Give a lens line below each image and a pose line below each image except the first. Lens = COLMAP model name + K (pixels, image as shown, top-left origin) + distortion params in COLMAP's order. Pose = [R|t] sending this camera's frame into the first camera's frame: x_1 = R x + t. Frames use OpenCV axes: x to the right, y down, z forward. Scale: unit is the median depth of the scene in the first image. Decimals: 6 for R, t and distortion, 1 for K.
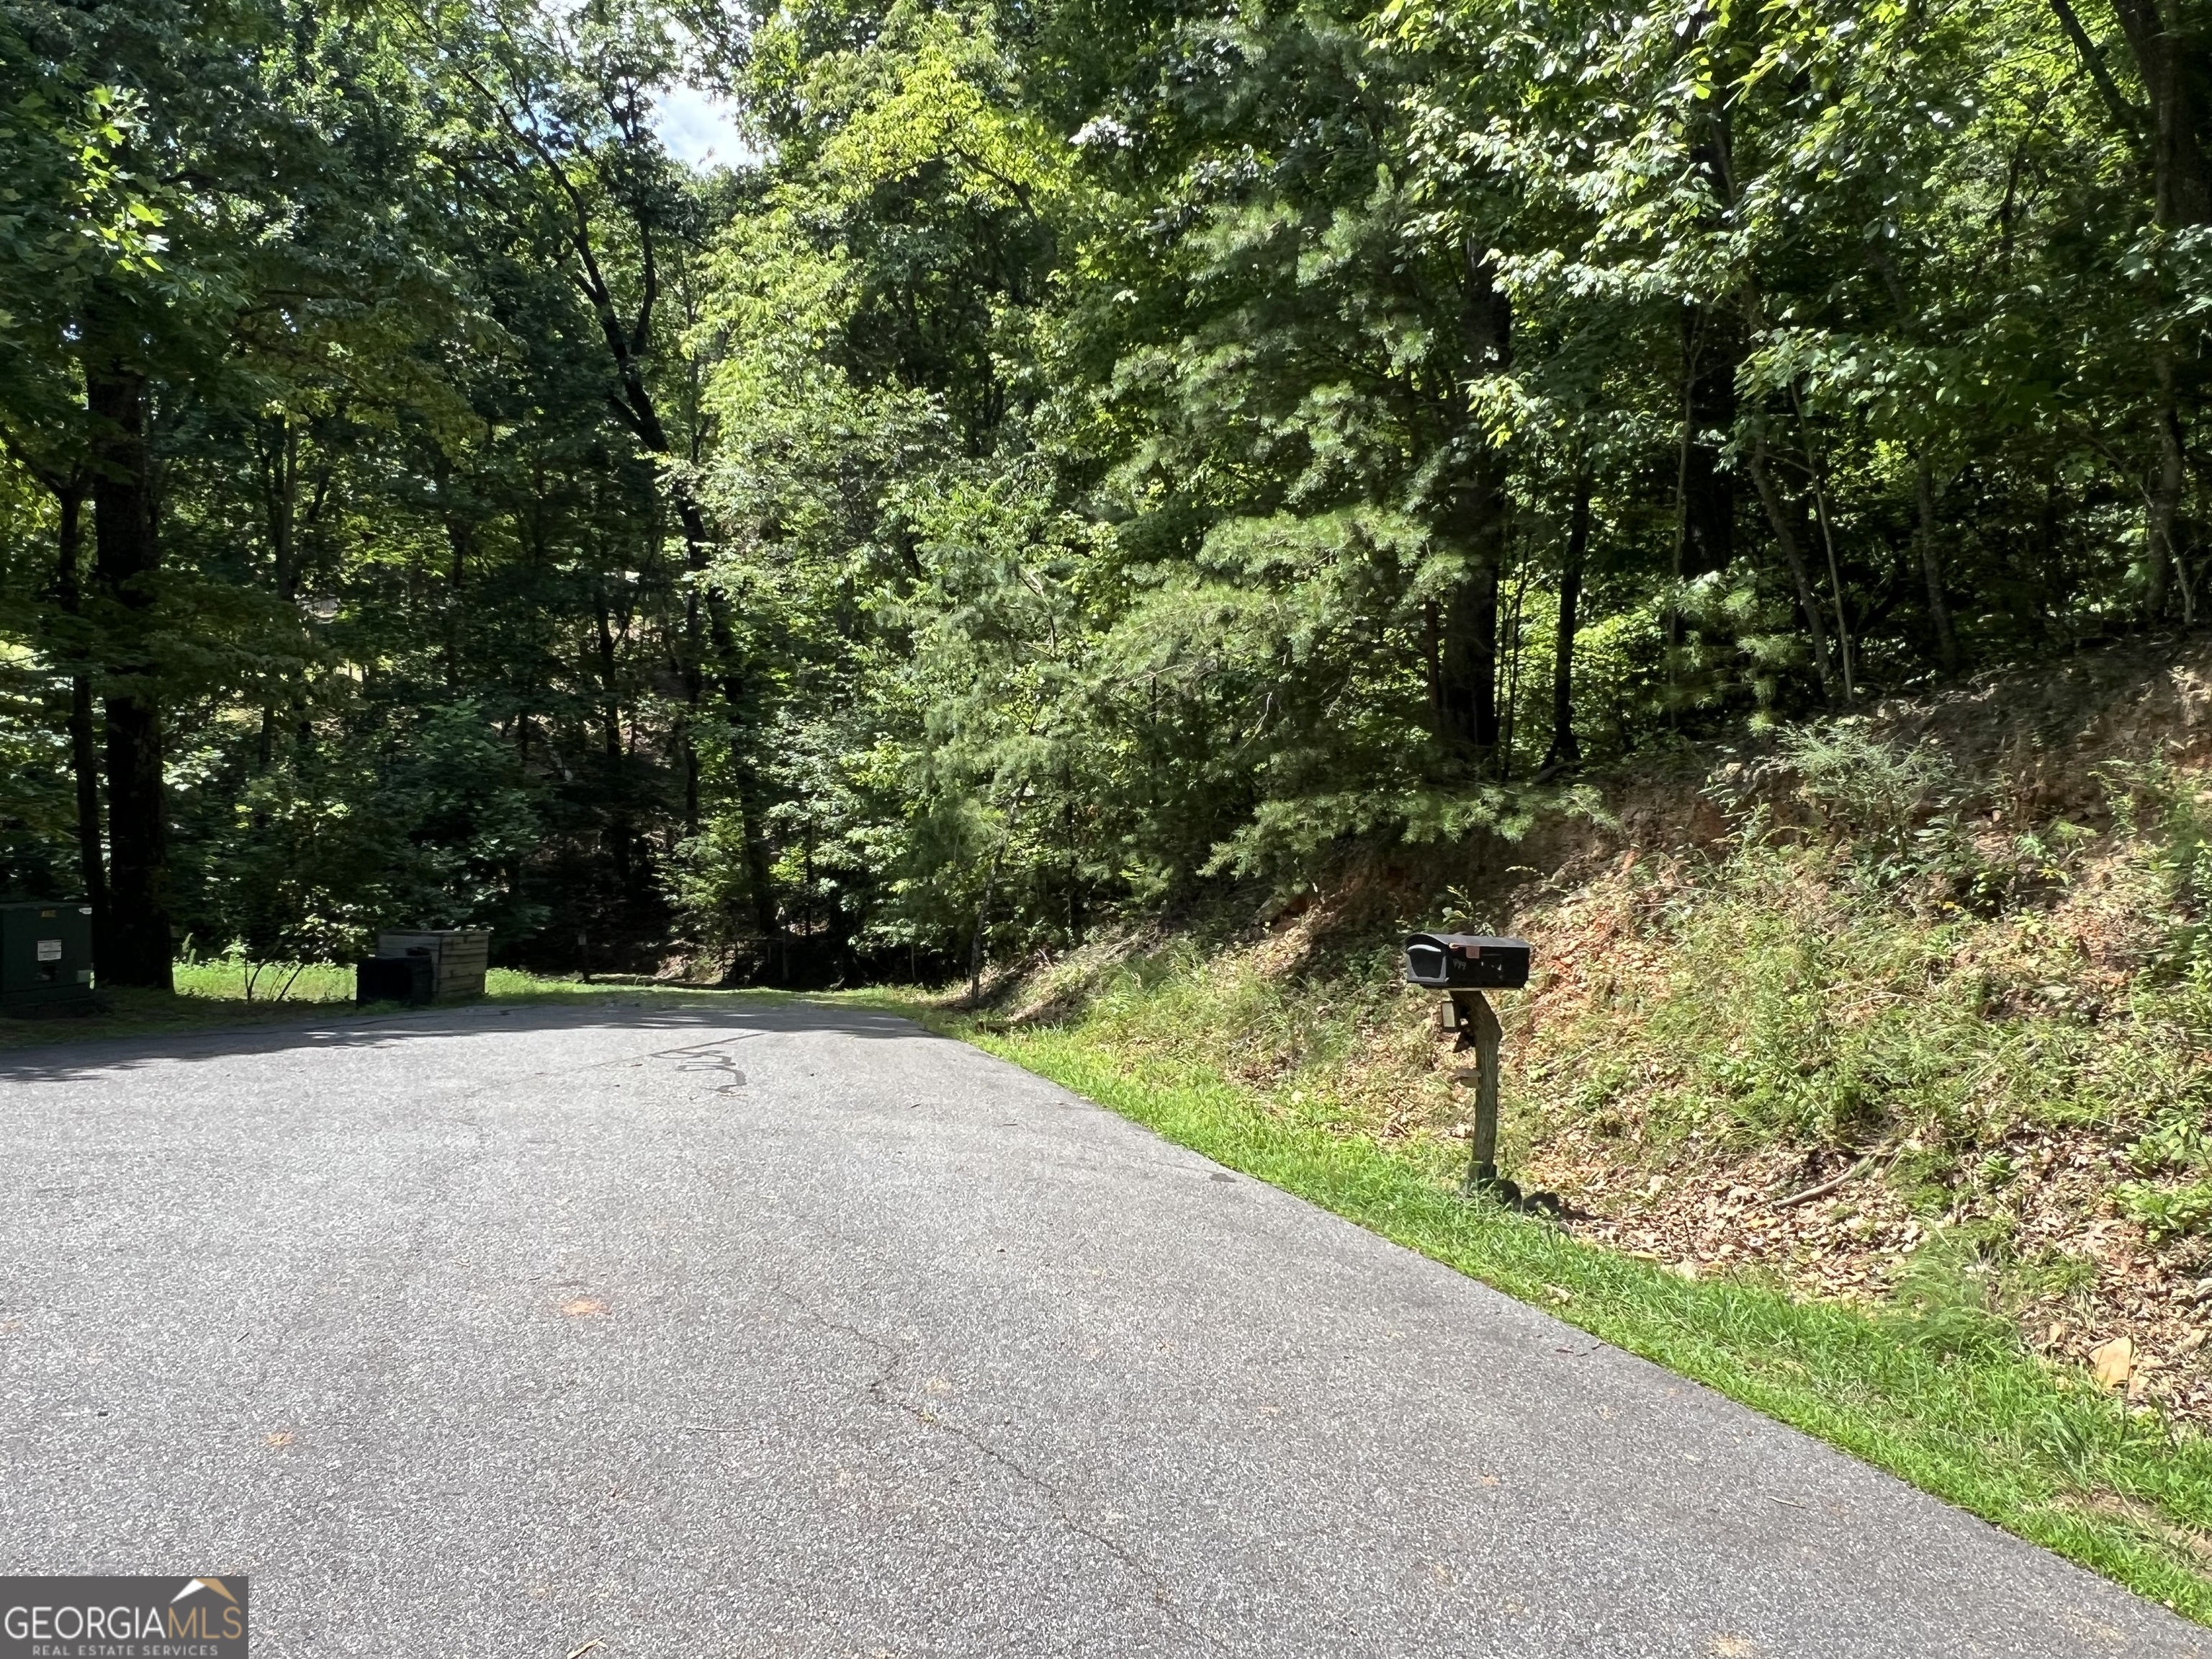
lens RADIAL K [[1504.9, 0, 1106.0], [0, 1504.9, 829.5], [0, 0, 1]] dist [-0.003861, 0.000760]
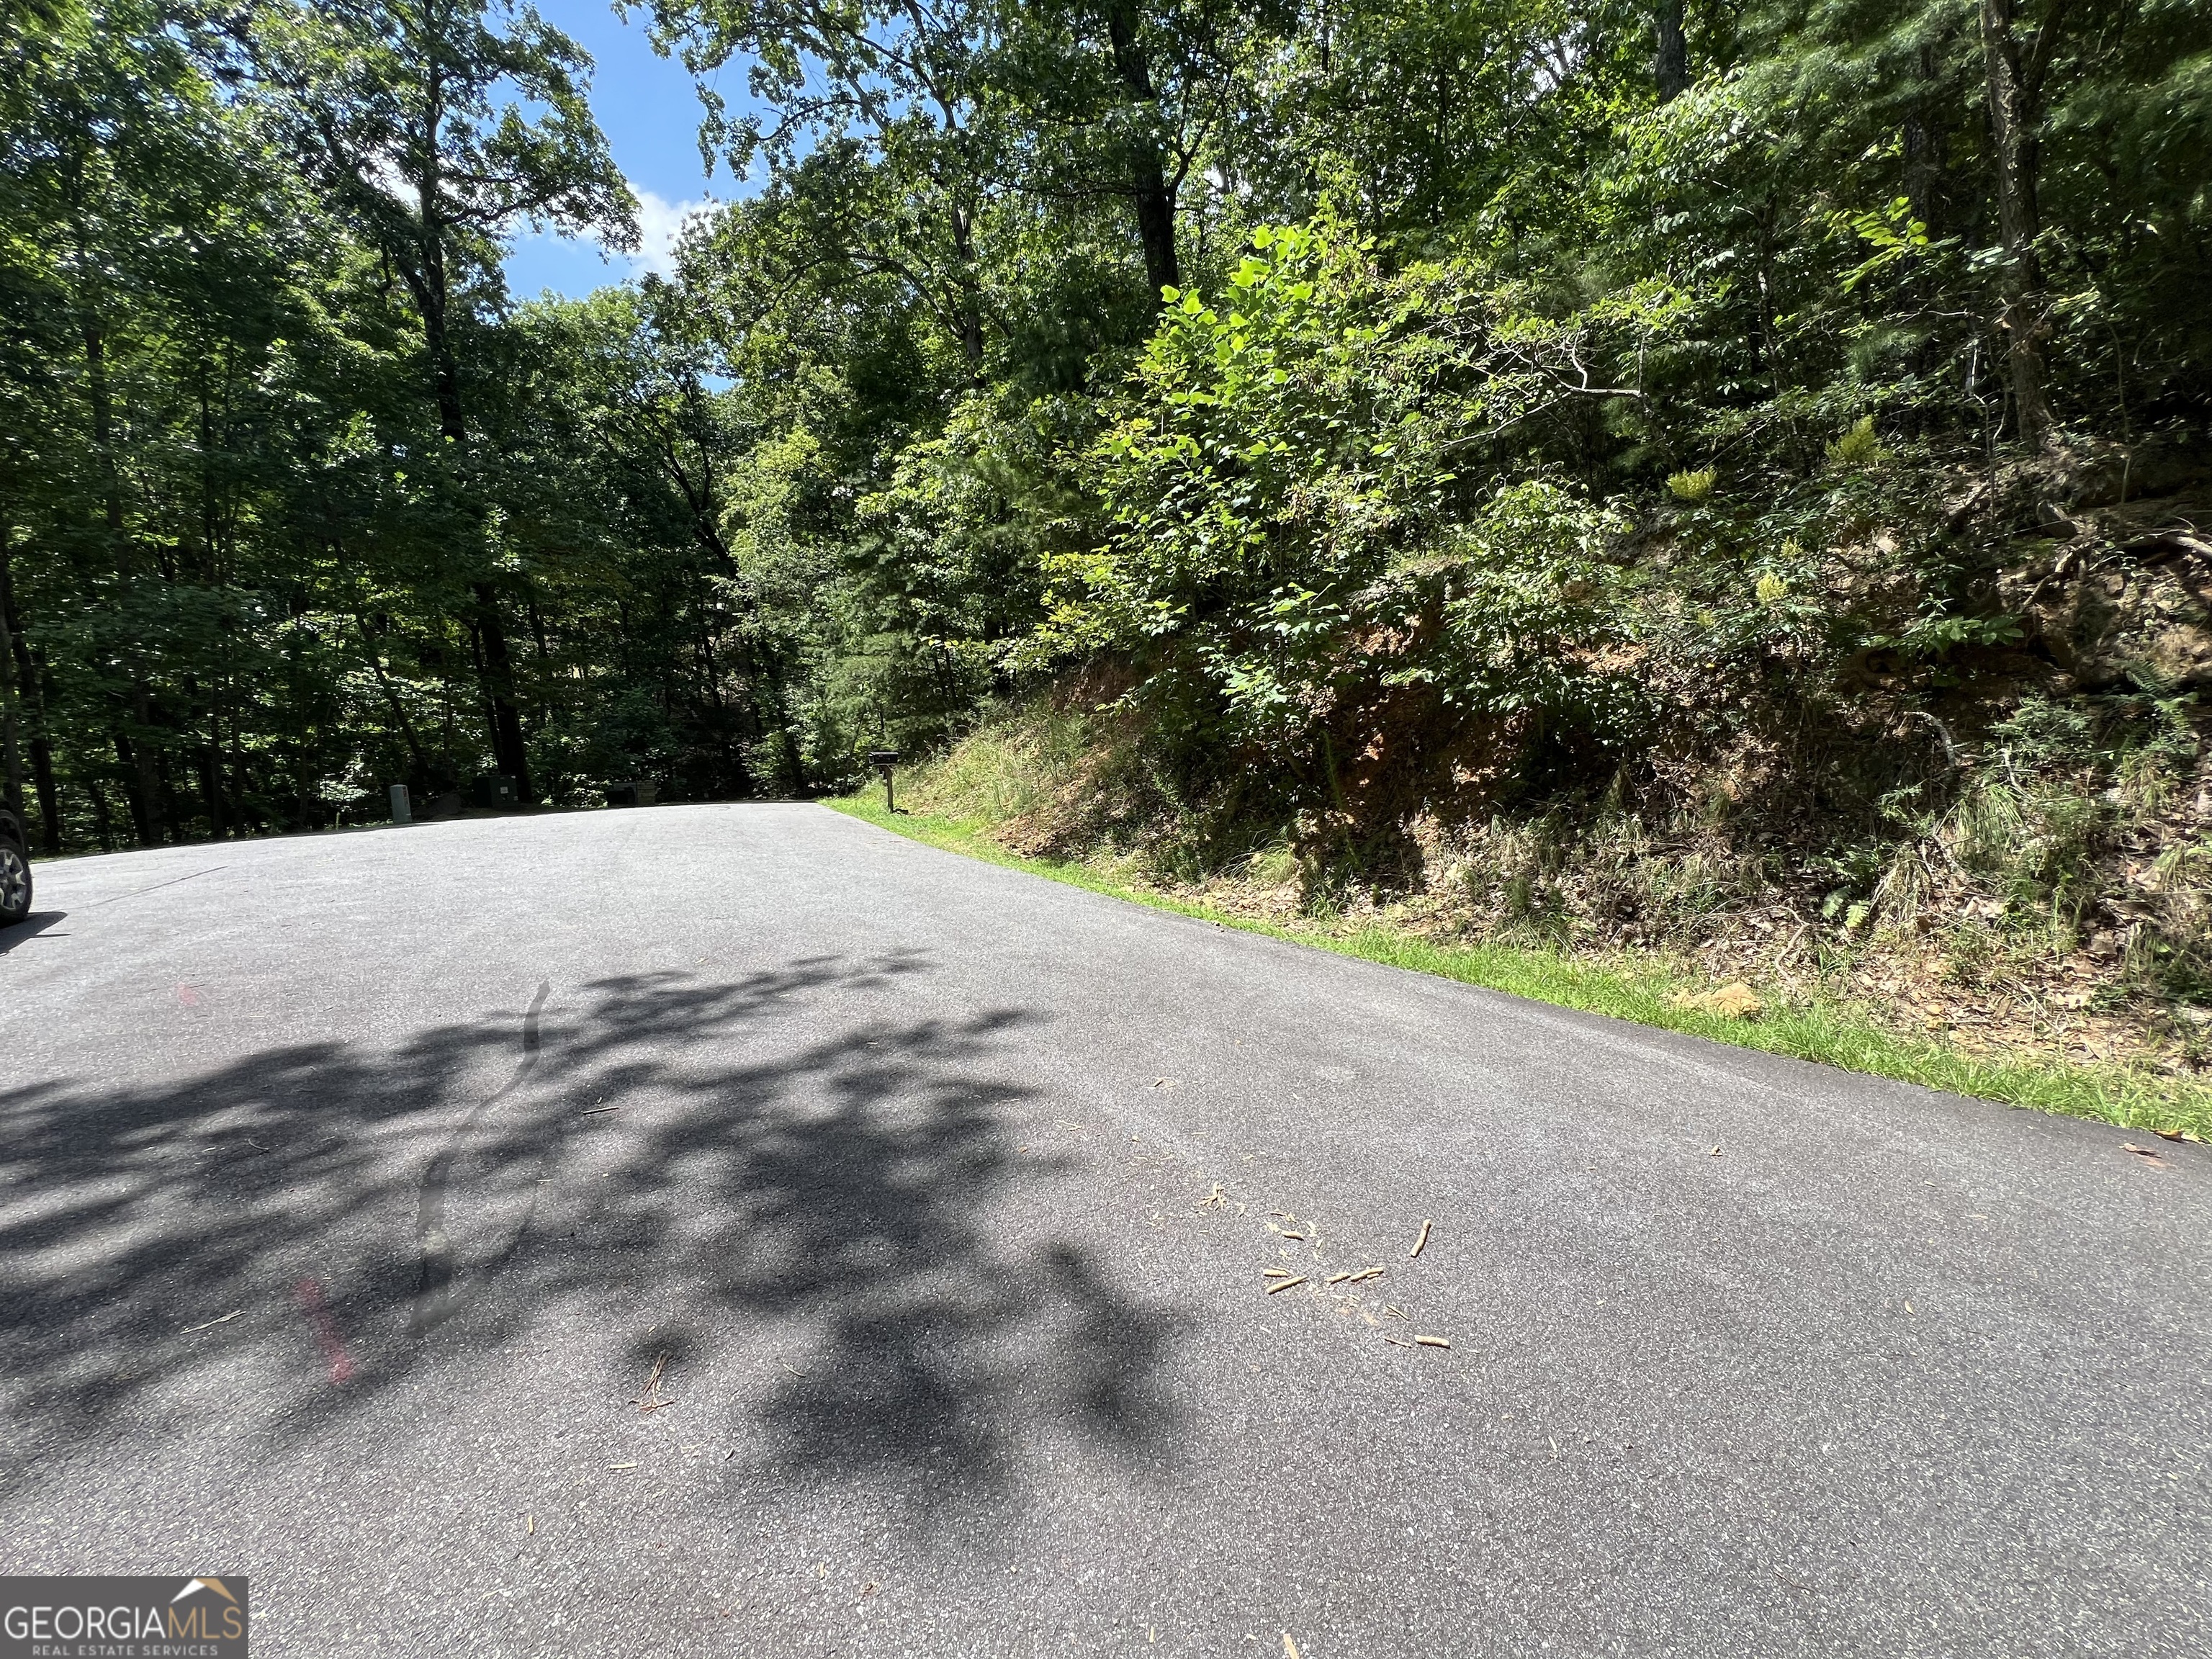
lens RADIAL K [[883.9, 0, 1102.6], [0, 883.9, 819.3], [0, 0, 1]] dist [0.002482, 0.000118]
pose [[0.995807, -0.062547, 0.066759, 0.177183], [0.055176, 0.992721, 0.107056, 0.006361], [-0.072969, -0.102923, 0.992009, -0.405958]]
